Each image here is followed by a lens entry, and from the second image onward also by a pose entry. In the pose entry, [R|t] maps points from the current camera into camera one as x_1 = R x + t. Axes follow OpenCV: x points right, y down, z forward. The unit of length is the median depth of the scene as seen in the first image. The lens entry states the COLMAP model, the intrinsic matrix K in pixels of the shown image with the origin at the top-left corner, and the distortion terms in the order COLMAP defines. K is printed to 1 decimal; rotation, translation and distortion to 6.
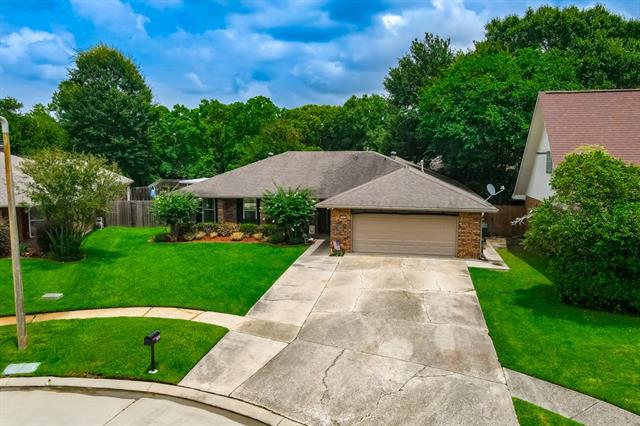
lens RADIAL K [[507.4, 0, 320.0], [0, 507.4, 213.0], [0, 0, 1]] dist [-0.004349, 0.003427]
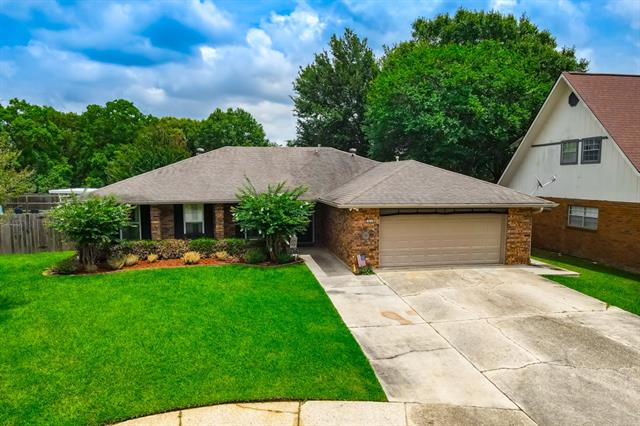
lens RADIAL K [[464.5, 0, 328.0], [0, 464.5, 226.2], [0, 0, 1]] dist [0.011491, 0.011007]
pose [[0.930938, -0.039011, 0.363089, -0.216314], [0.043923, 0.999021, -0.005279, 0.014206], [-0.362527, 0.020862, 0.931740, 0.333318]]
